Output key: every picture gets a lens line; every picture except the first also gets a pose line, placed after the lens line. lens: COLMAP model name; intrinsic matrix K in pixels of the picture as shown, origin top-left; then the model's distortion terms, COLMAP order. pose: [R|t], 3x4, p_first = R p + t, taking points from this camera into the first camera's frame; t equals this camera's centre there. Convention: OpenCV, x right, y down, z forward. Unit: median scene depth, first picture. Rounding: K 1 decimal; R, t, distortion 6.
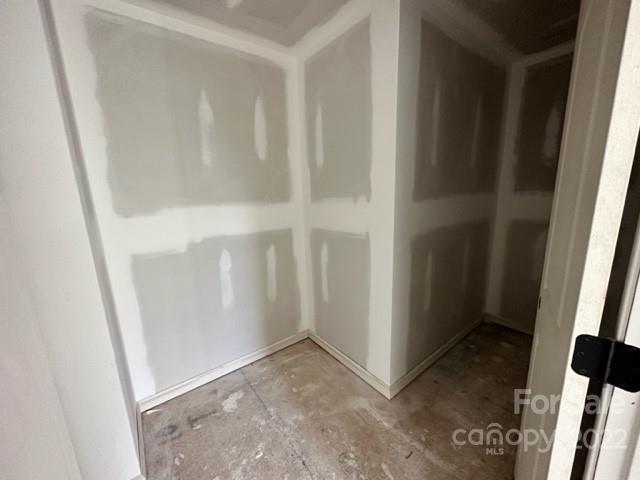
lens RADIAL K [[254.2, 0, 316.7], [0, 254.2, 239.0], [0, 0, 1]] dist [-0.004210, 0.000666]
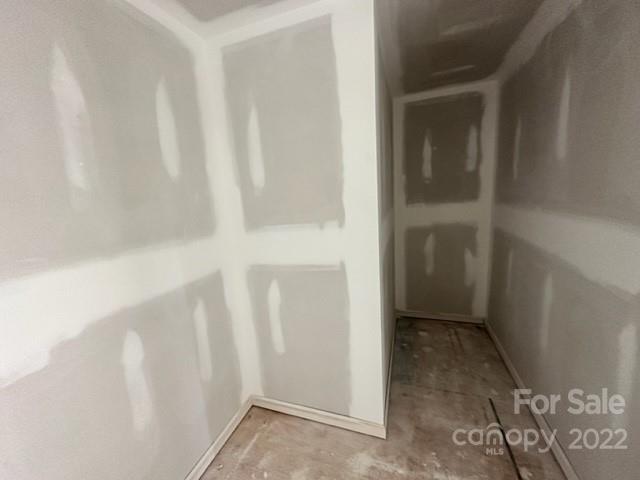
lens RADIAL K [[254.2, 0, 321.3], [0, 254.2, 239.8], [0, 0, 1]] dist [-0.004210, 0.000666]
pose [[0.832065, -0.122511, 0.540979, -0.277688], [0.149989, 0.988664, -0.006799, -0.091959], [-0.534014, 0.086799, 0.841008, 0.263062]]
